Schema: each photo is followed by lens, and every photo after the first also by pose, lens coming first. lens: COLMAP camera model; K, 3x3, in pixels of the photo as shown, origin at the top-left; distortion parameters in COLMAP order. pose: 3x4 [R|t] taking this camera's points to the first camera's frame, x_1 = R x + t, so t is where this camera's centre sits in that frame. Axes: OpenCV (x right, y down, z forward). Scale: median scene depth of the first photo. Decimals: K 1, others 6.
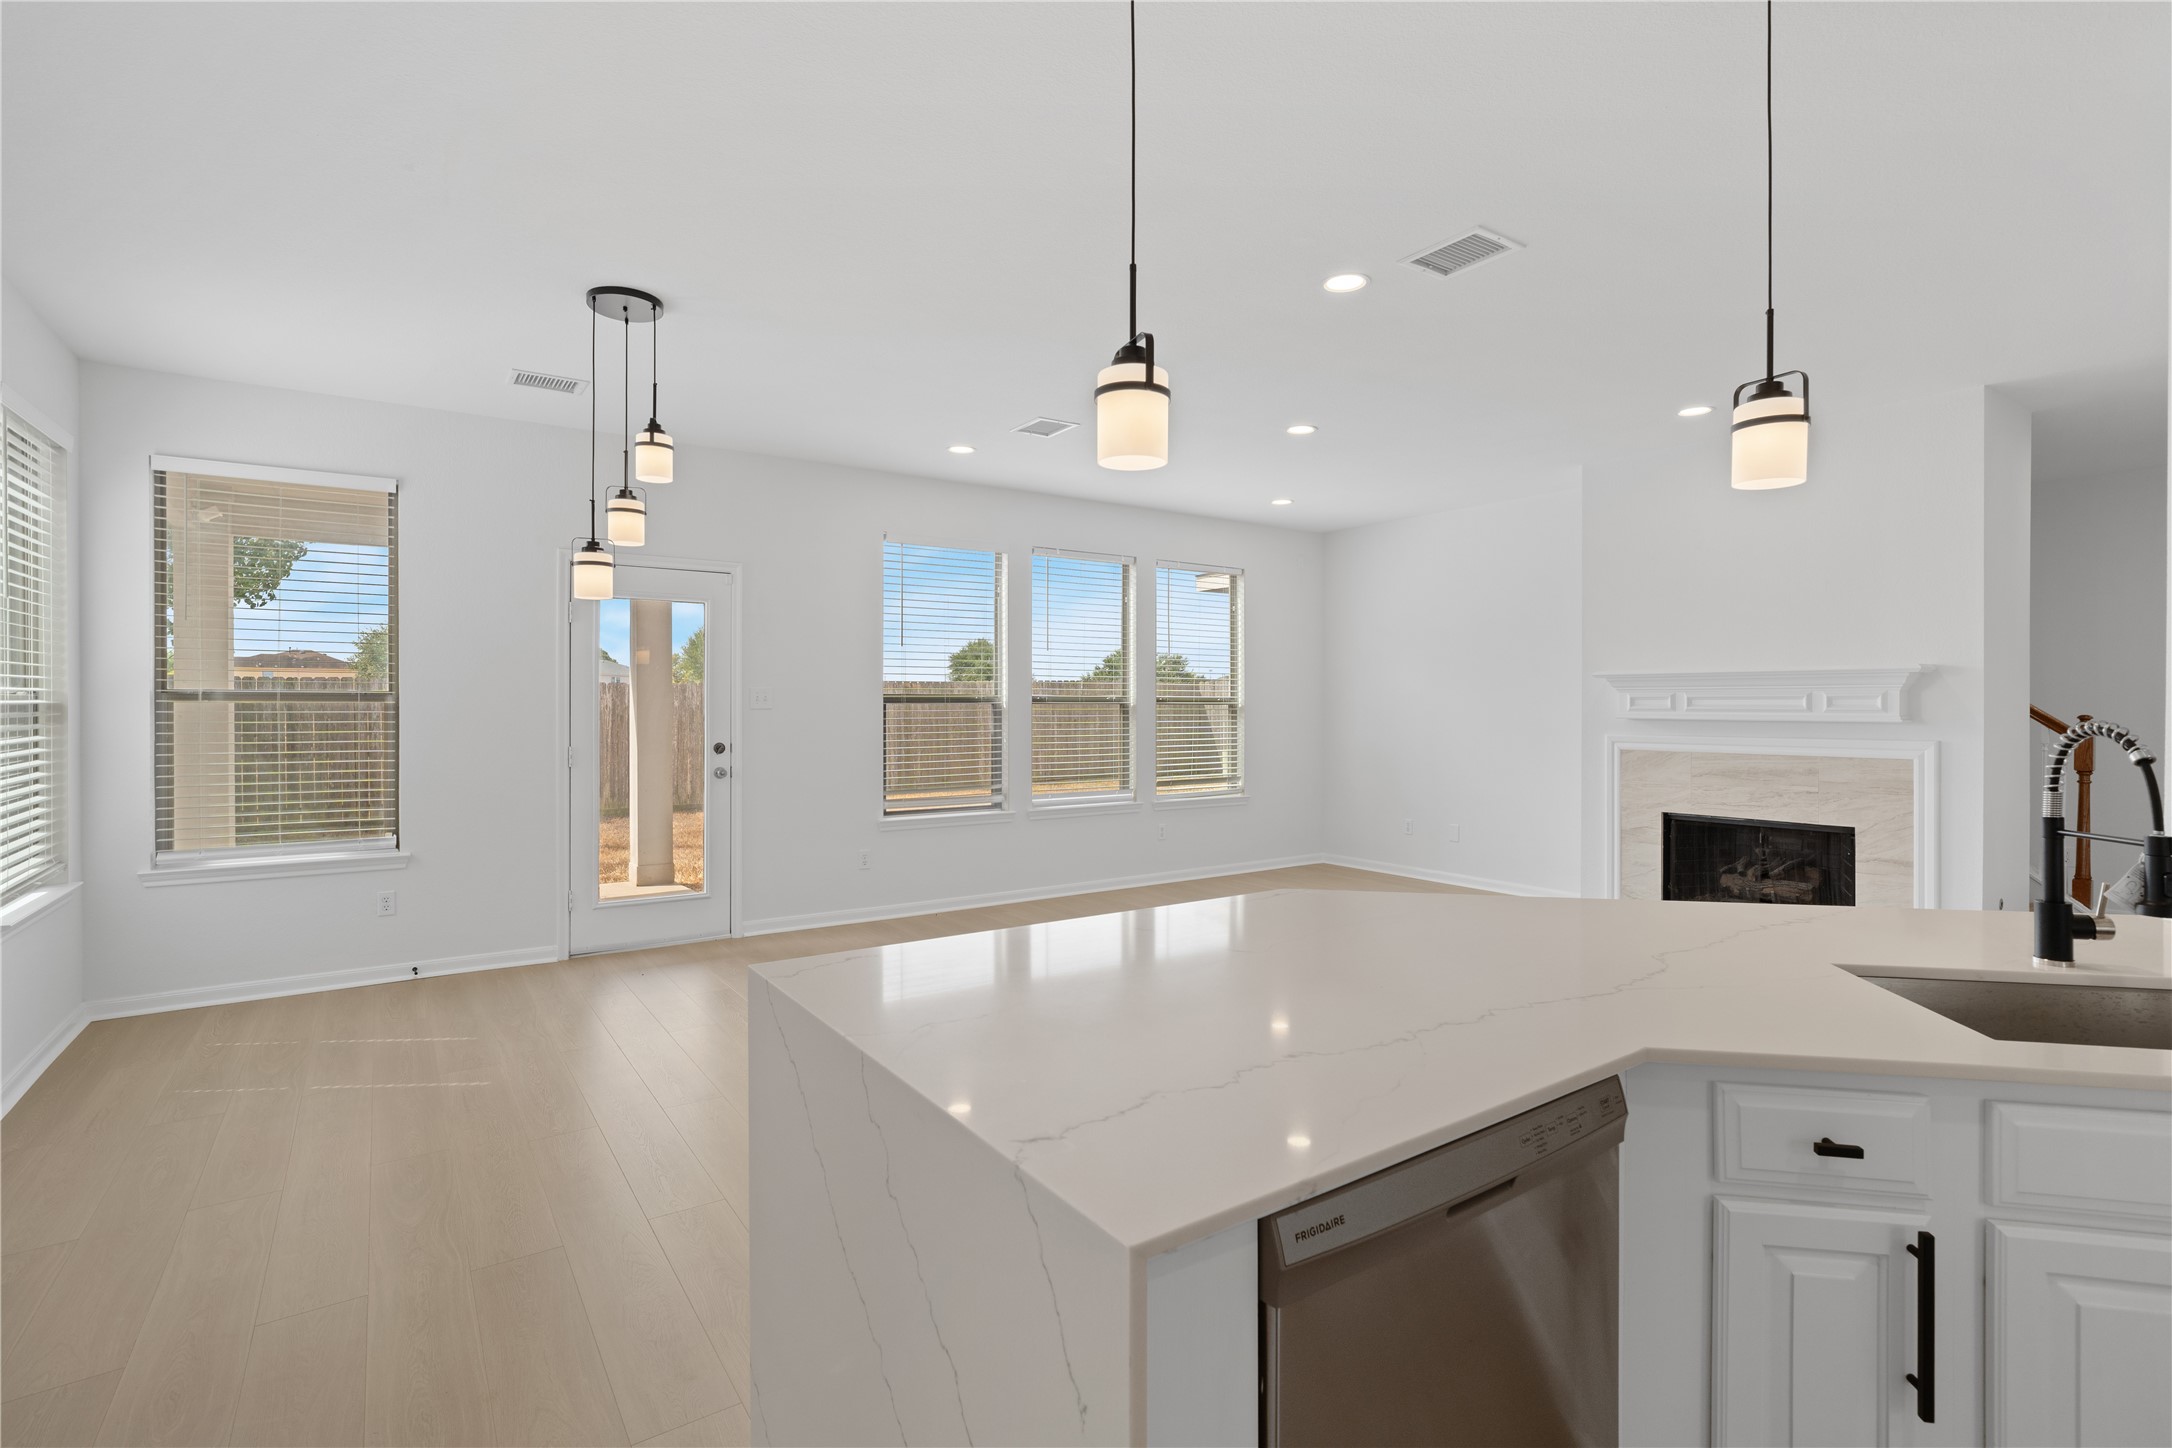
lens RADIAL K [[1005.5, 0, 1071.1], [0, 1005.5, 718.4], [0, 0, 1]] dist [-0.001616, -0.000556]
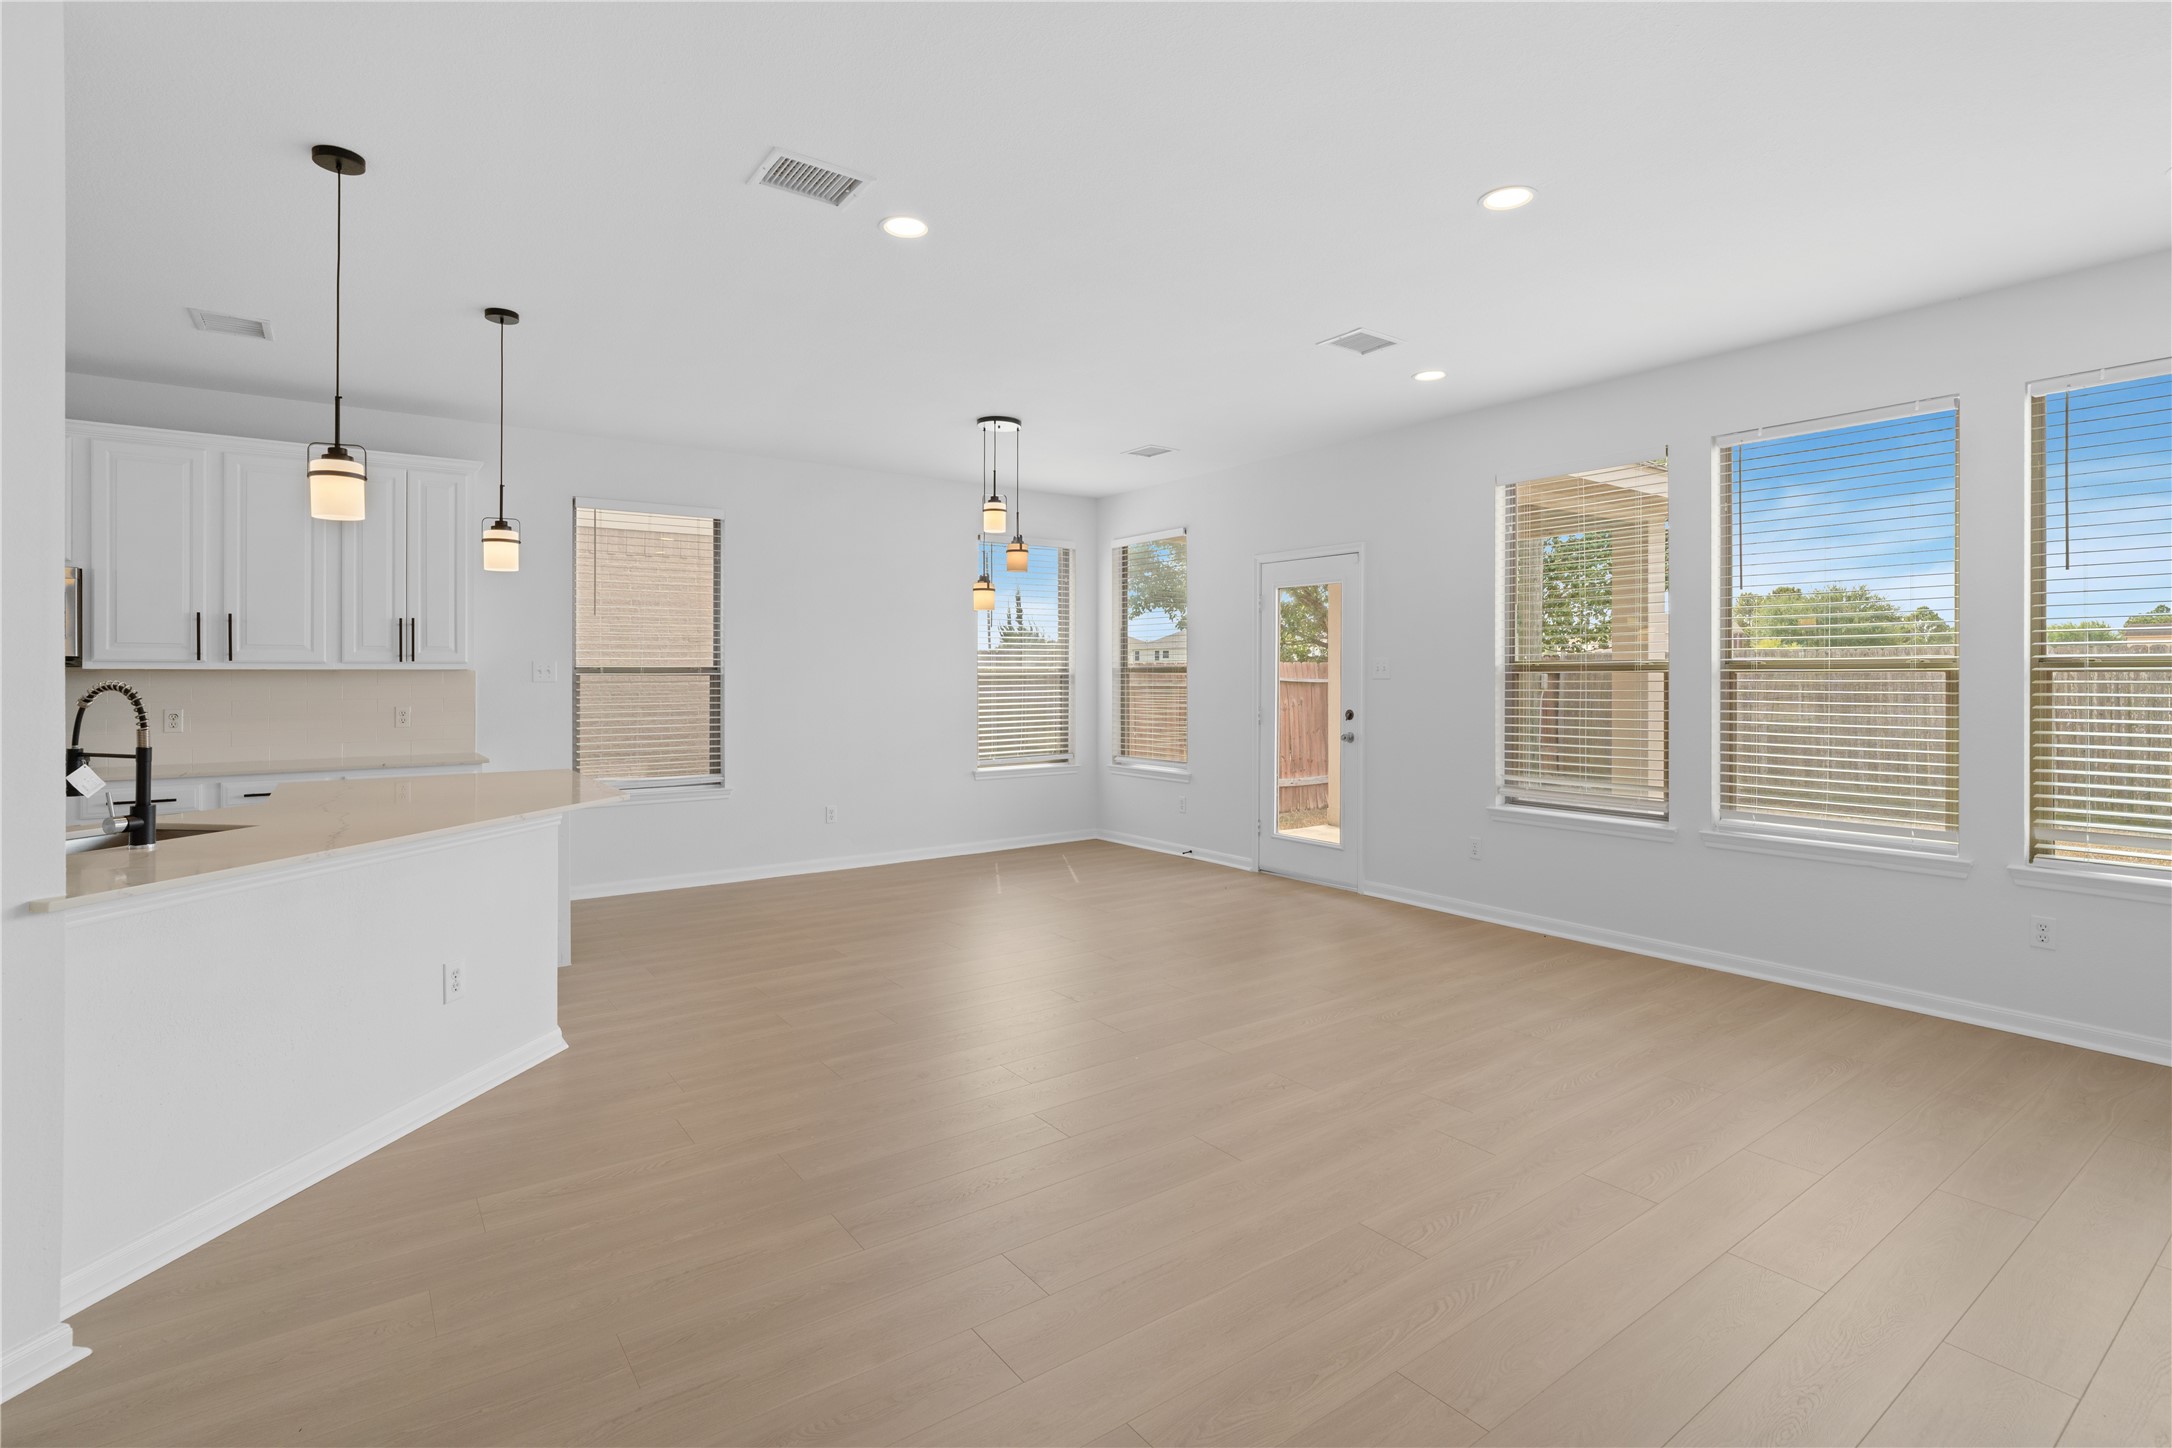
lens RADIAL K [[1022.2, 0, 1096.1], [0, 1022.2, 692.1], [0, 0, 1]] dist [-0.002309, -0.000280]
pose [[0.034972, 0.014611, -0.999281, 0.848347], [-0.010679, 0.999841, 0.014246, -0.008701], [0.999331, 0.010173, 0.035123, 0.784691]]
